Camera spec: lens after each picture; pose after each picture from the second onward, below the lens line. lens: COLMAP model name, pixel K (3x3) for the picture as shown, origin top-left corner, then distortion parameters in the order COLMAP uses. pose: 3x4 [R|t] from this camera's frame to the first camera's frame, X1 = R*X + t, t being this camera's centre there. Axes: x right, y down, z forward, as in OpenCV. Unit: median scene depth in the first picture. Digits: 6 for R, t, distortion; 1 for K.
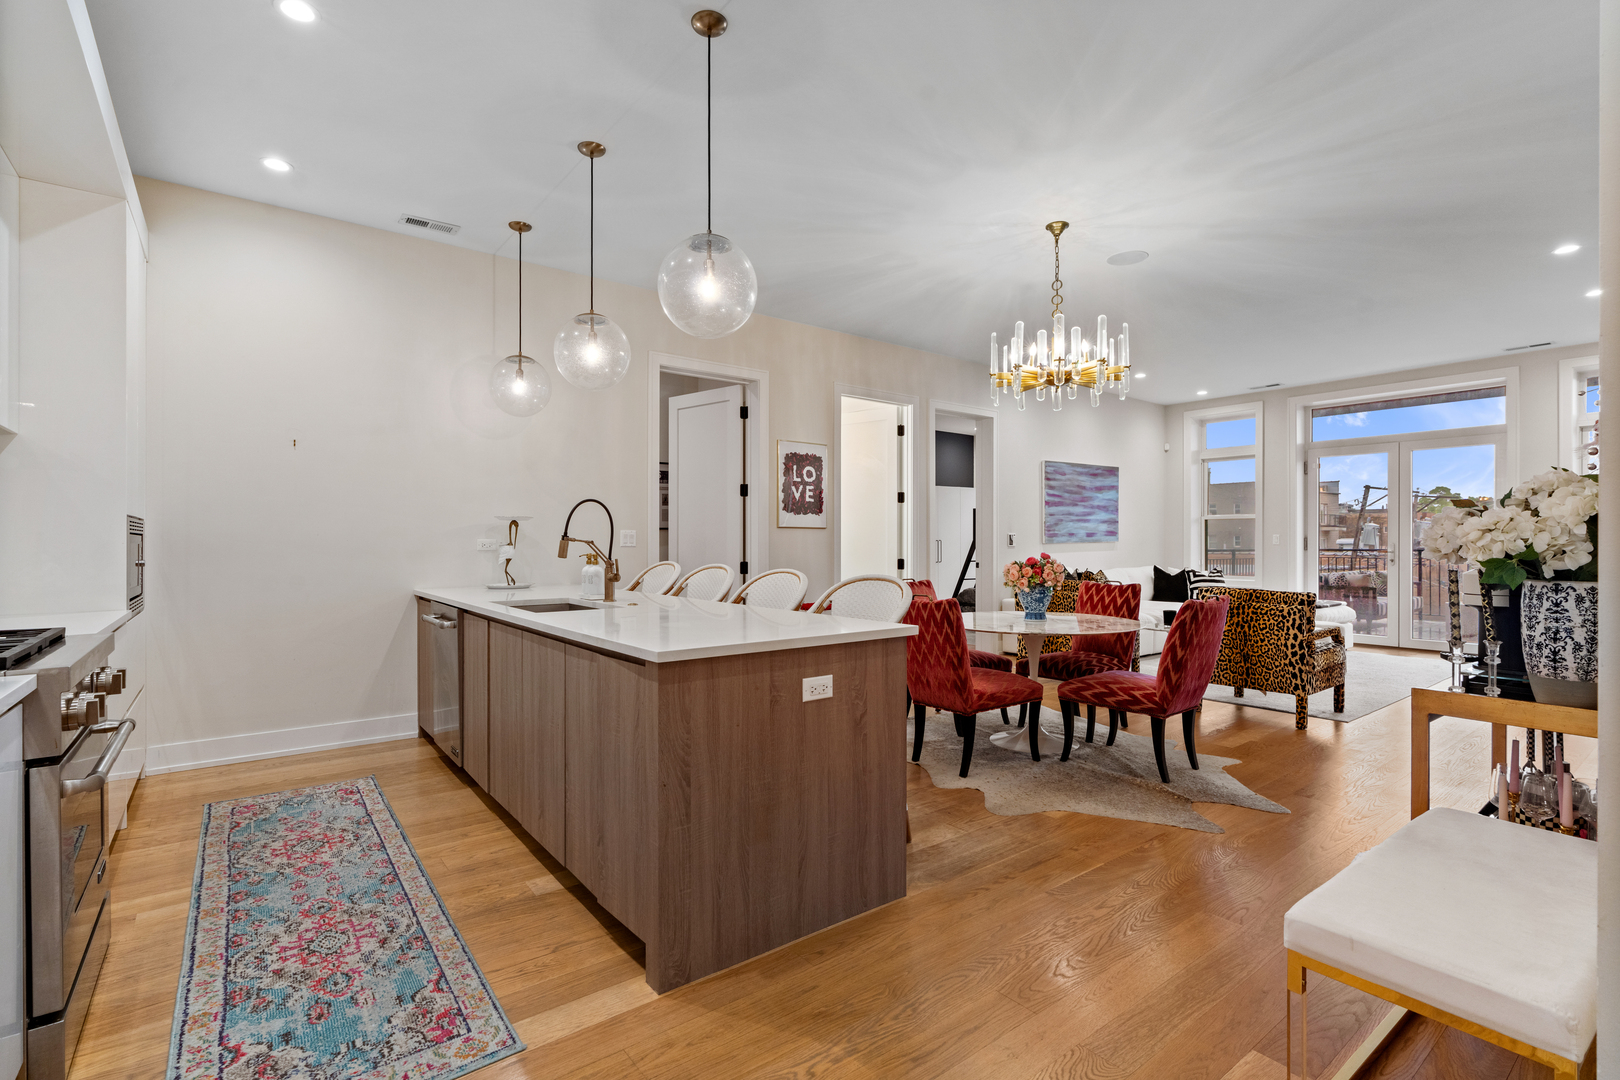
lens RADIAL K [[743.4, 0, 810.0], [0, 743.4, 540.0], [0, 0, 1]] dist [-0.000224, 0.000088]
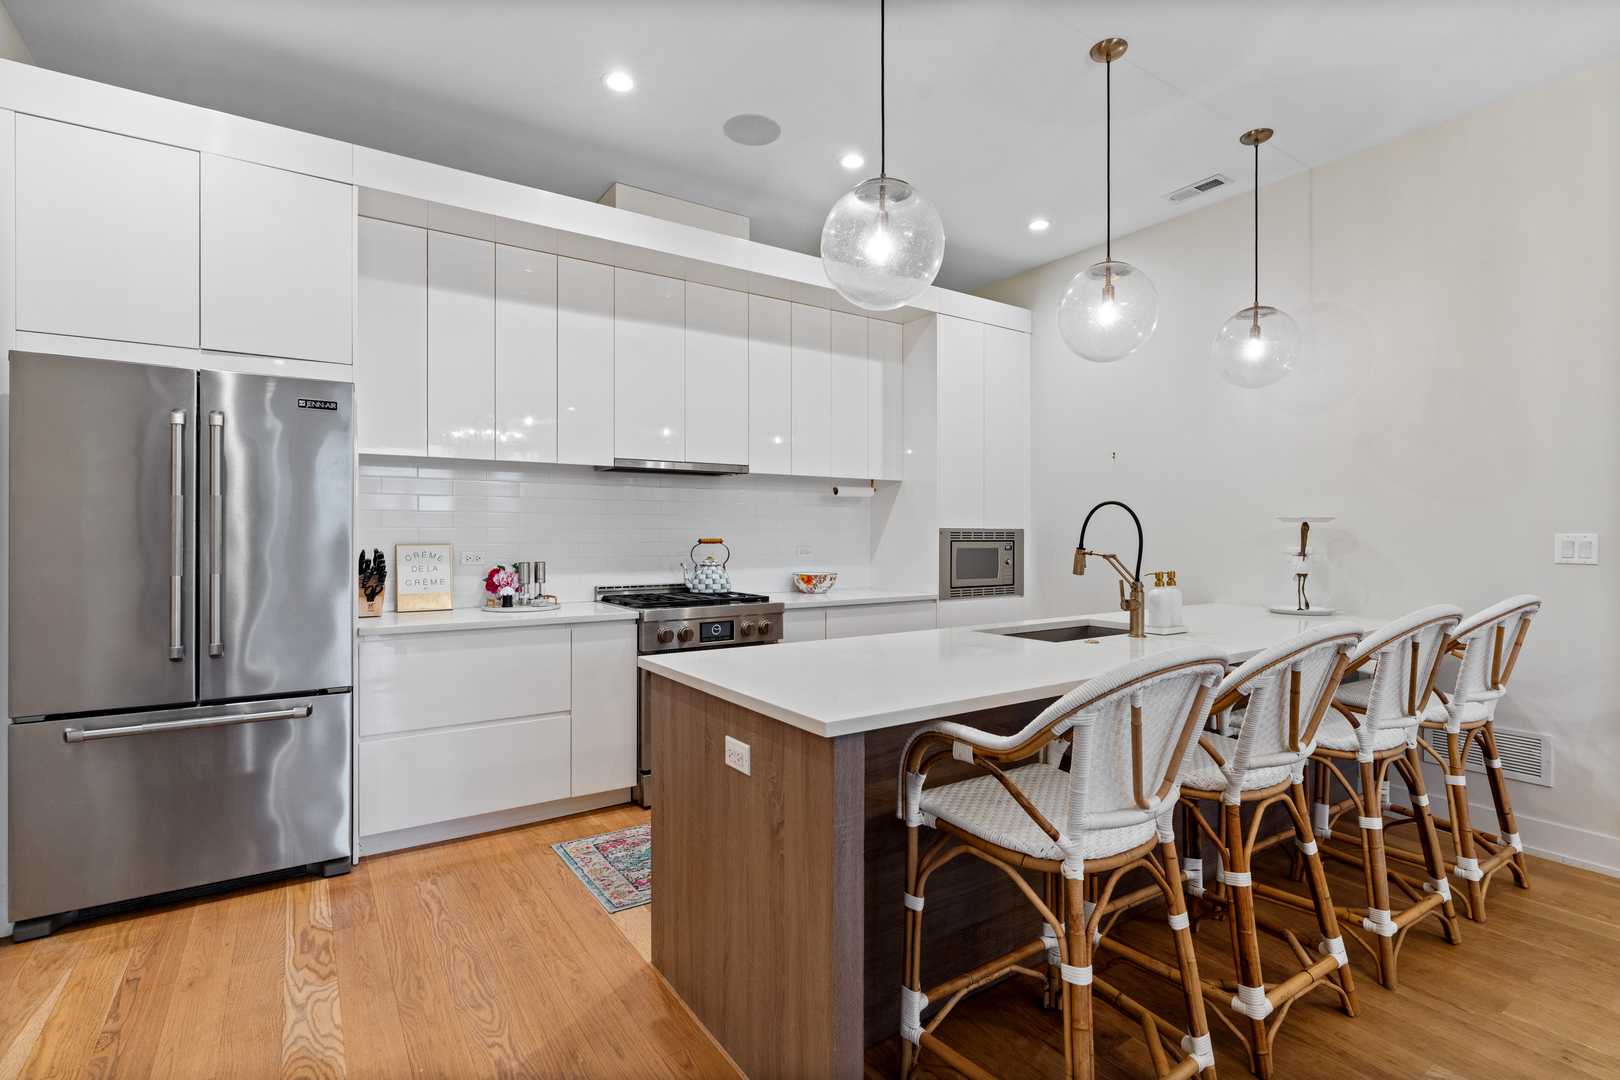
lens RADIAL K [[767.4, 0, 810.0], [0, 767.4, 540.0], [0, 0, 1]] dist [0.000200, 0.000084]
pose [[-0.065153, 0.006858, -0.997852, 0.561425], [0.004727, 0.999967, 0.006564, -0.022375], [0.997864, -0.004289, -0.065184, 0.783337]]
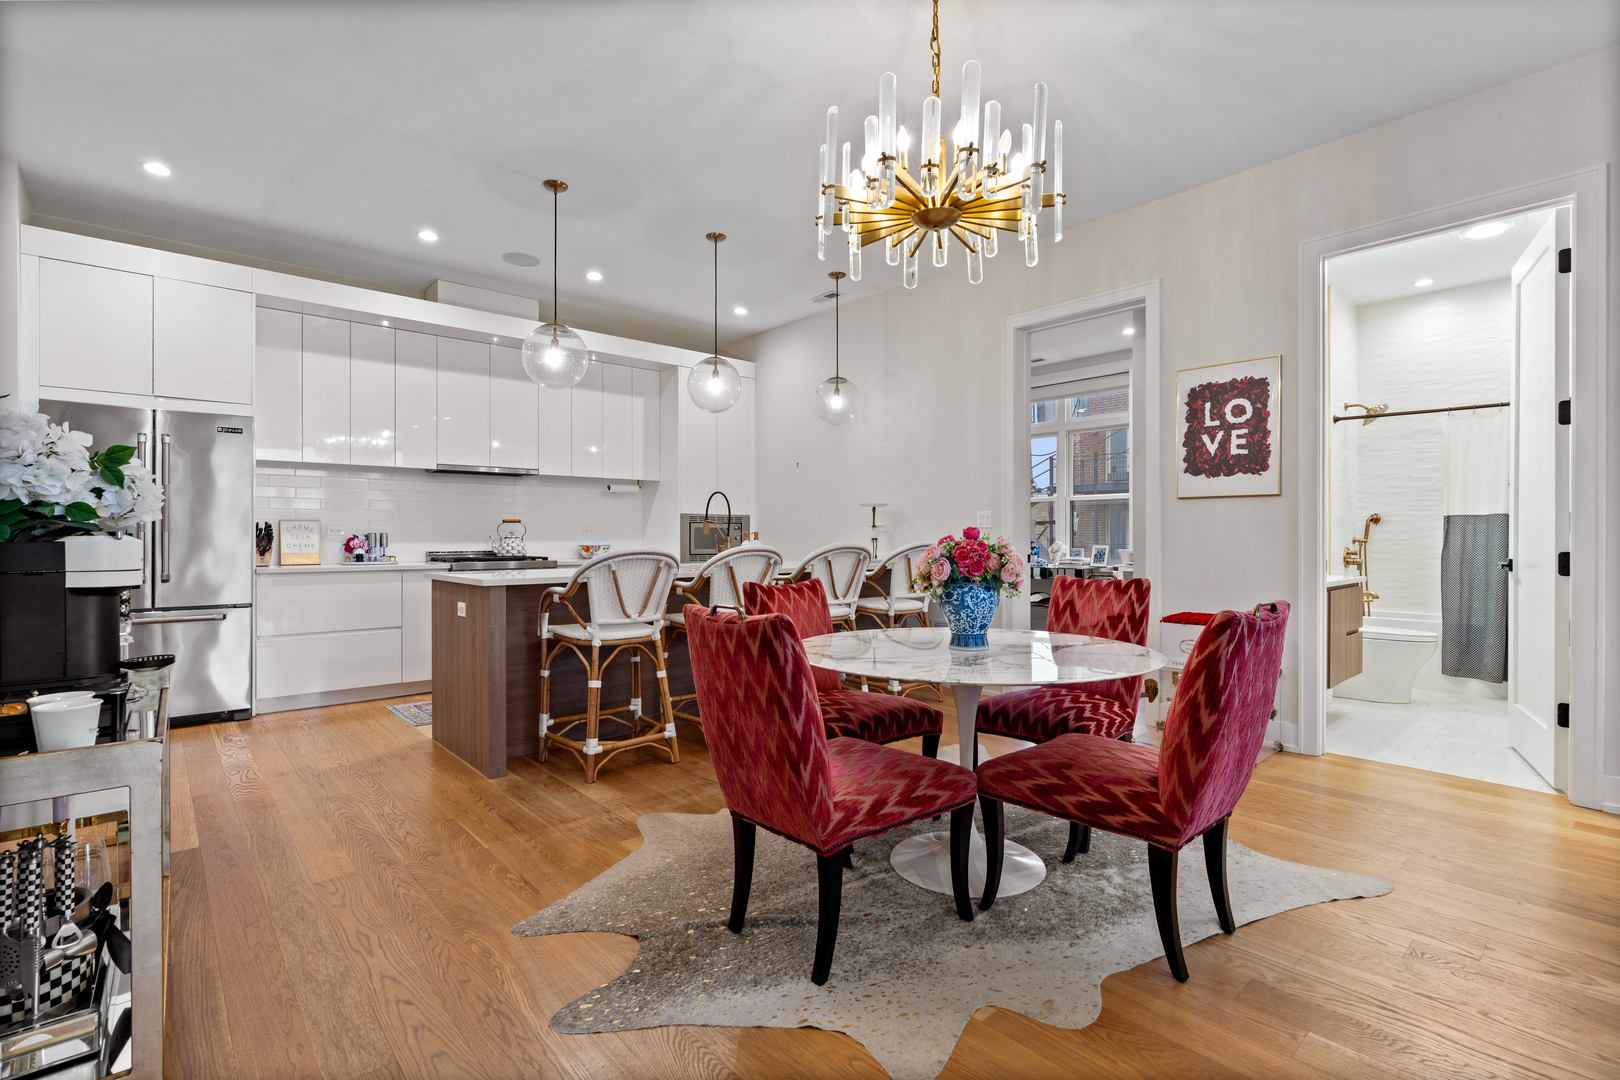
lens RADIAL K [[753.4, 0, 810.6], [0, 753.4, 538.6], [0, 0, 1]] dist [-0.000303, 0.000107]
pose [[0.064044, 0.002630, -0.997944, 1.173305], [0.006520, 0.999974, 0.003054, 0.029277], [0.997926, -0.006702, 0.064026, 1.143645]]
